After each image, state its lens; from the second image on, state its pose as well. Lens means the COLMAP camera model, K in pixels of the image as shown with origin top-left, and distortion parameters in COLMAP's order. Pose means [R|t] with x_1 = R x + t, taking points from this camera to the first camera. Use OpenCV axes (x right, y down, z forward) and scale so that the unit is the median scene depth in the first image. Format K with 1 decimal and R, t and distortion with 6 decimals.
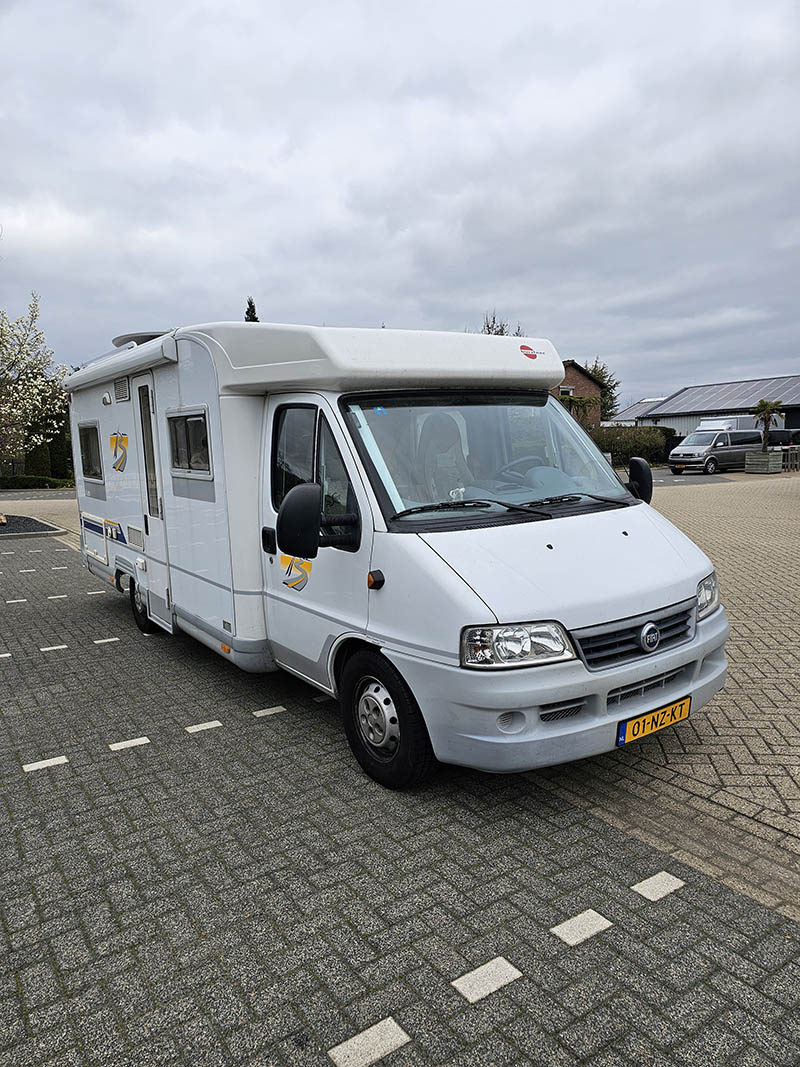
lens RADIAL K [[711.5, 0, 400.2], [0, 711.5, 534.4], [0, 0, 1]] dist [0.031235, -0.007882]
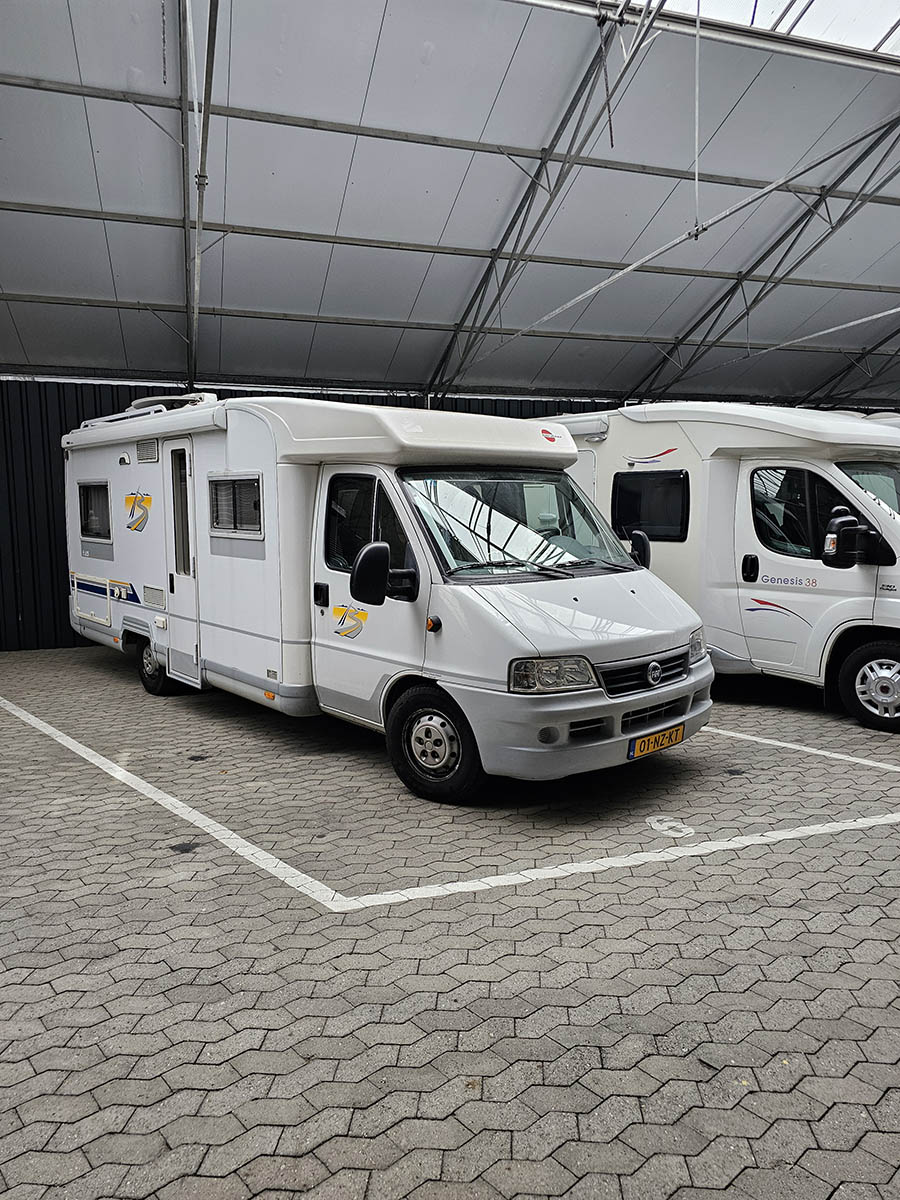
lens RADIAL K [[800.2, 0, 449.7], [0, 800.2, 598.8], [0, 0, 1]] dist [0.031235, -0.007882]
pose [[0.992986, 0.018476, 0.116779, -0.139820], [-0.015798, 0.999591, -0.023820, 0.044724], [-0.117172, 0.021808, 0.992872, -0.286746]]
